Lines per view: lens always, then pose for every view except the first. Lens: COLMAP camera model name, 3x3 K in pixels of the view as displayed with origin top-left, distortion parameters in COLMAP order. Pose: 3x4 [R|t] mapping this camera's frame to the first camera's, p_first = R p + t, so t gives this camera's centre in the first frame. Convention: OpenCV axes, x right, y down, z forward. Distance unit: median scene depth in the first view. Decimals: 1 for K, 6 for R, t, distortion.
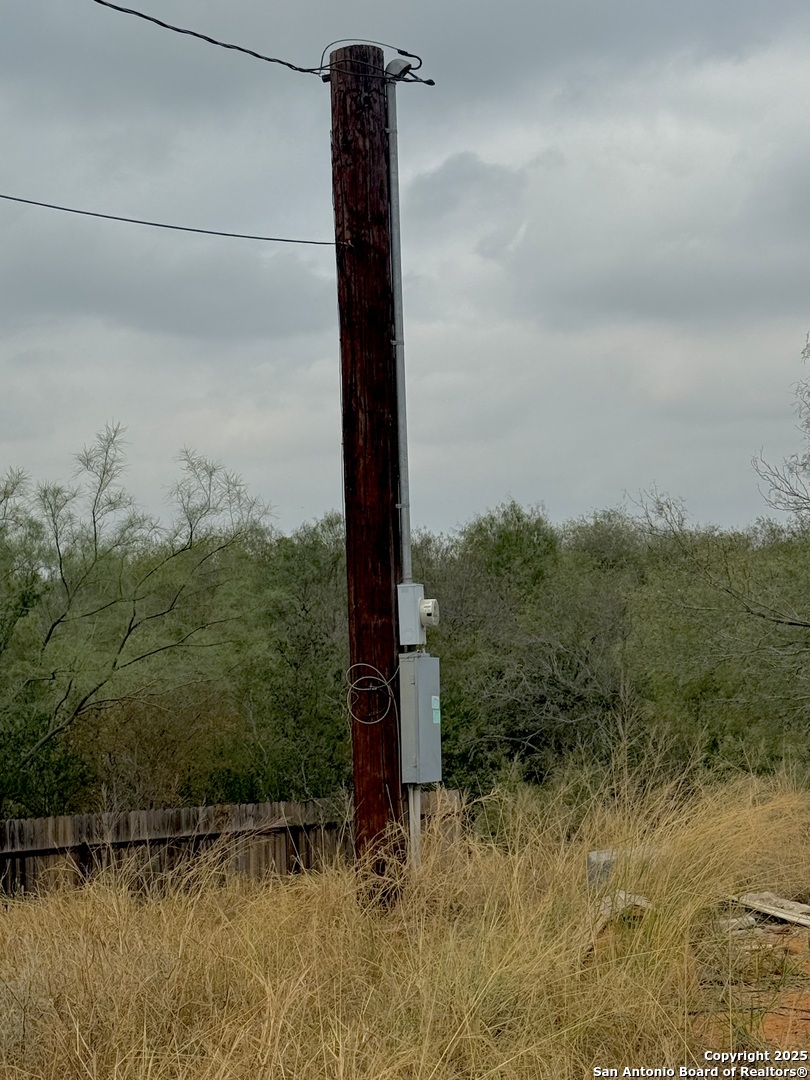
lens RADIAL K [[2234.0, 0, 405.0], [0, 2234.0, 540.0], [0, 0, 1]] dist [0.234966, 0.052928]
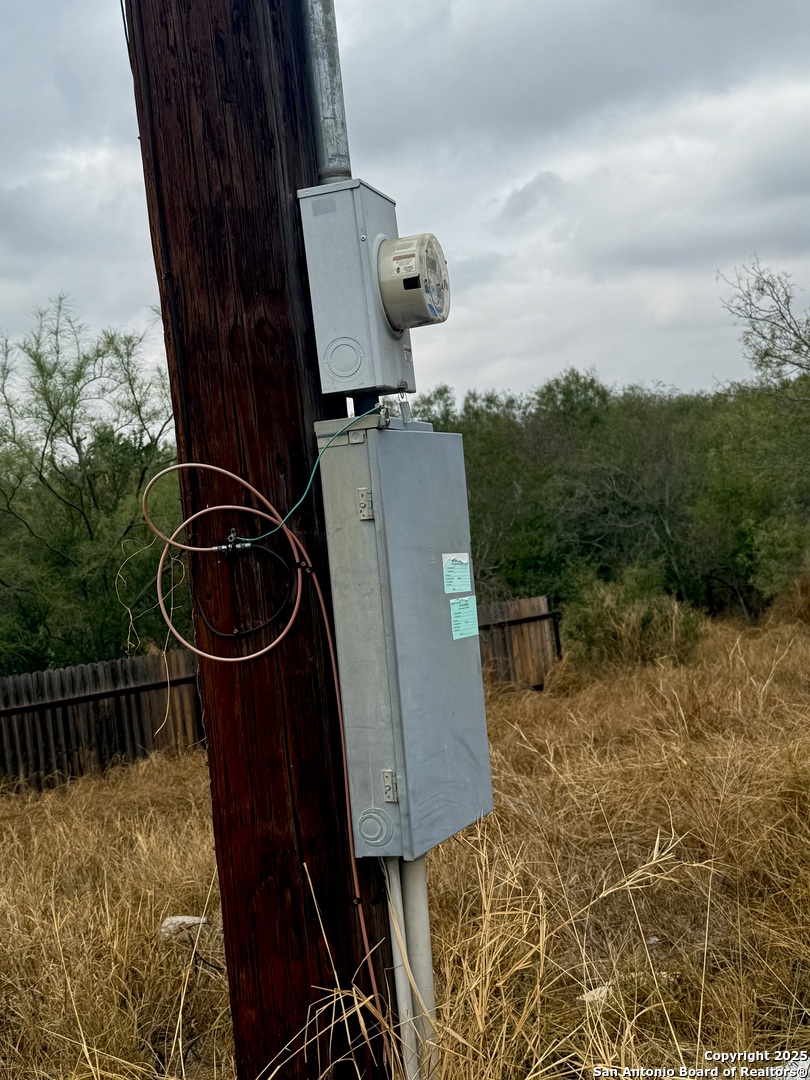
lens RADIAL K [[1348.1, 0, 403.7], [0, 1348.1, 470.8], [0, 0, 1]] dist [0.203798, 0.004323]
pose [[0.994965, -0.065345, -0.075996, 0.005336], [0.068087, 0.997097, 0.034072, 0.012715], [0.073549, -0.039075, 0.996526, 0.201064]]
